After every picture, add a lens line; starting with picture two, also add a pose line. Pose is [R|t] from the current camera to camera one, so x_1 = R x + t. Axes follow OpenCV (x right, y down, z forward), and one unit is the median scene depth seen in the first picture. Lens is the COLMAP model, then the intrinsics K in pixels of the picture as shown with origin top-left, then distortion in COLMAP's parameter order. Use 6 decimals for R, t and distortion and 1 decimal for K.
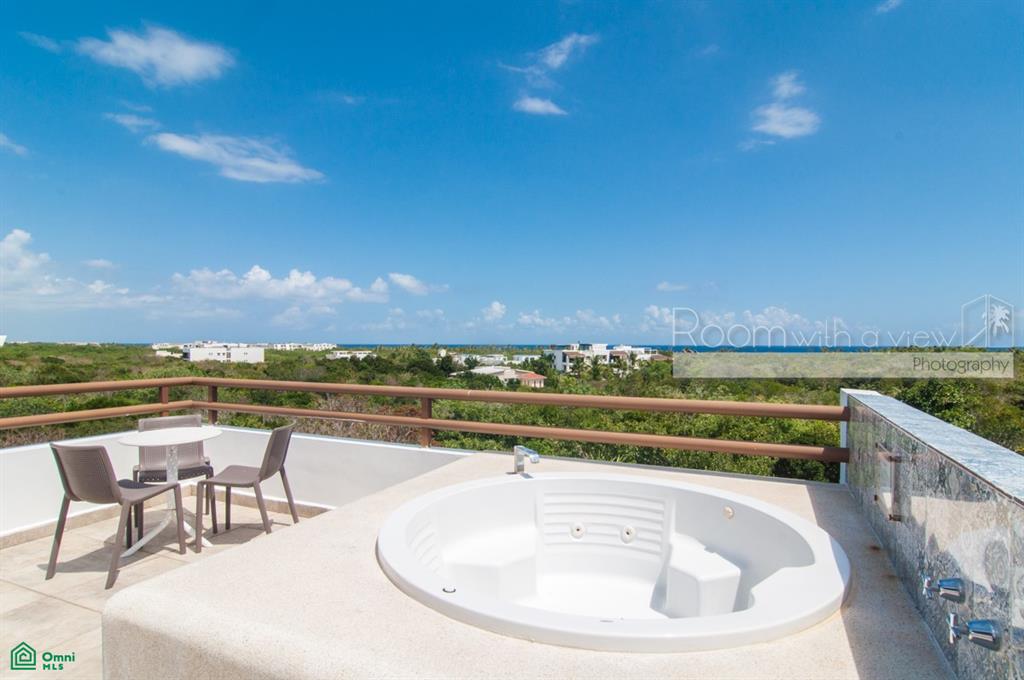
lens RADIAL K [[556.2, 0, 533.6], [0, 556.2, 369.9], [0, 0, 1]] dist [-0.001552, -0.000290]
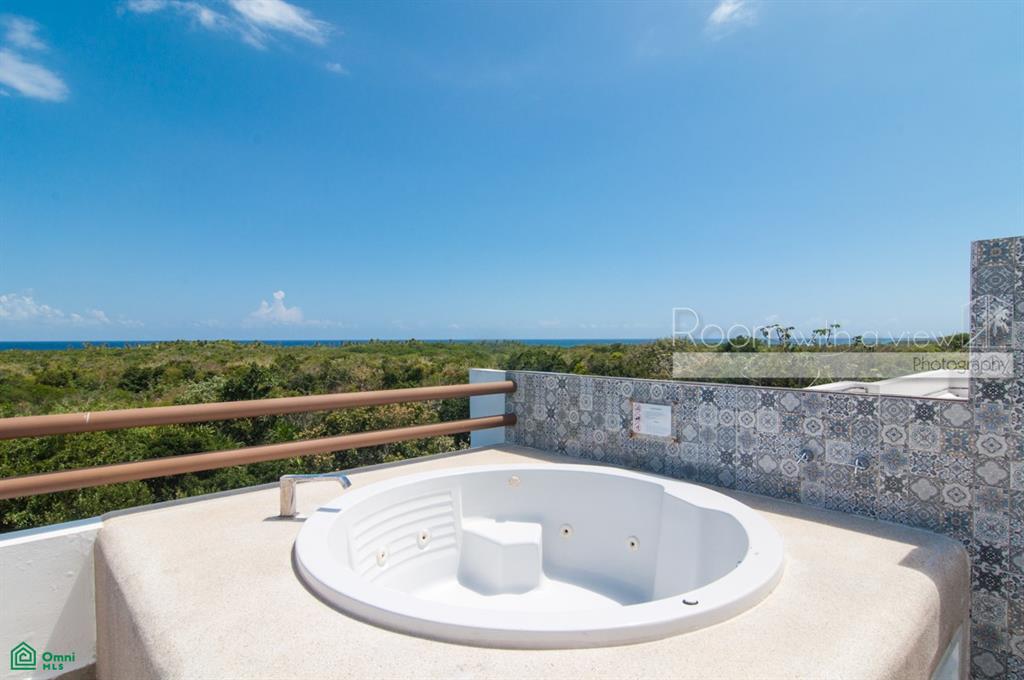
lens RADIAL K [[549.2, 0, 512.0], [0, 549.2, 340.0], [0, 0, 1]] dist [-0.046385, 0.032733]
pose [[0.371176, -0.007817, 0.928530, -0.038768], [0.048973, 0.998738, -0.011169, -0.001044], [-0.927270, 0.049619, 0.371090, 0.032343]]
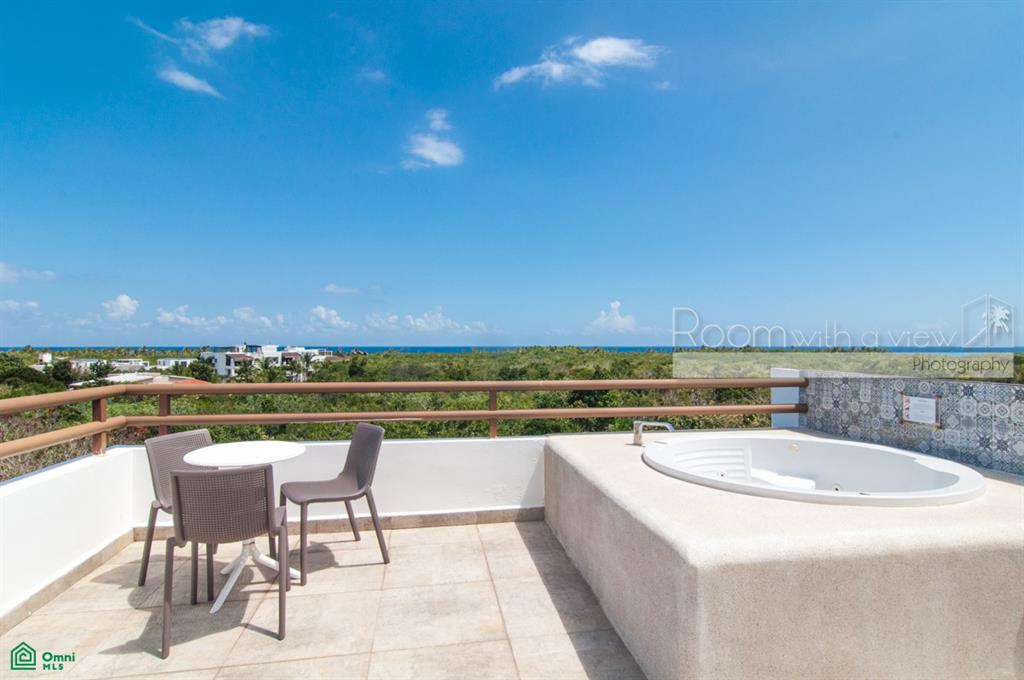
lens RADIAL K [[549.2, 0, 512.0], [0, 549.2, 340.0], [0, 0, 1]] dist [-0.046385, 0.032733]
pose [[0.823964, 0.001294, 0.566641, -0.065289], [0.030867, 0.998410, -0.047164, 0.000209], [-0.565801, 0.056352, 0.822614, 0.010137]]
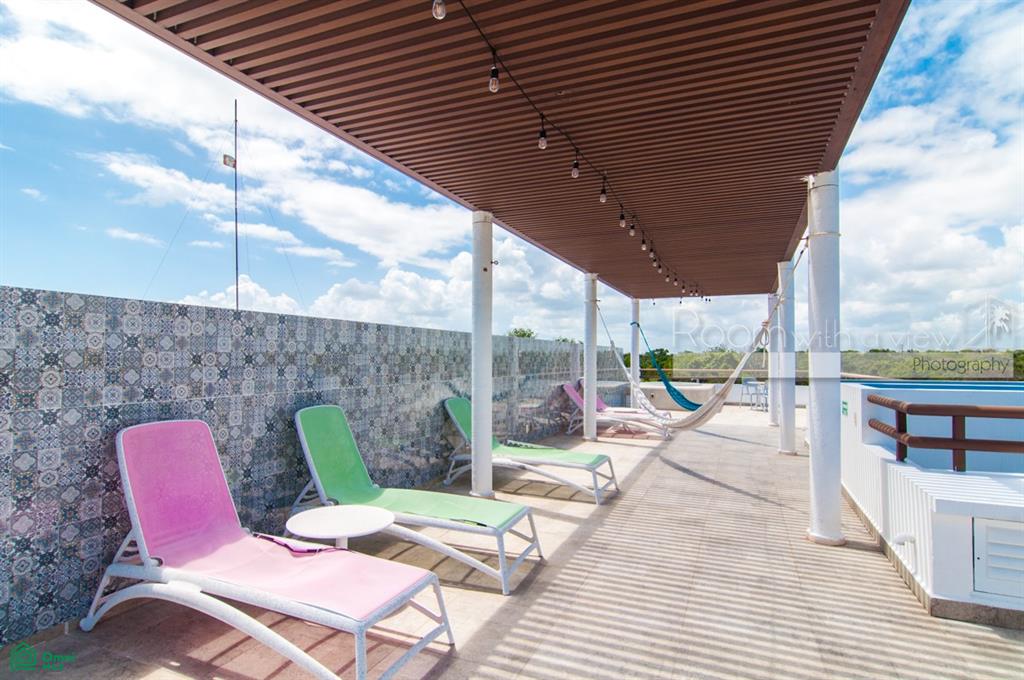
lens RADIAL K [[549.2, 0, 512.0], [0, 549.2, 340.0], [0, 0, 1]] dist [-0.046385, 0.032733]
pose [[-0.985346, -0.164919, -0.043531, 0.001218], [-0.167990, 0.982518, 0.080241, -0.005370], [0.029537, 0.086377, -0.995825, 0.141492]]
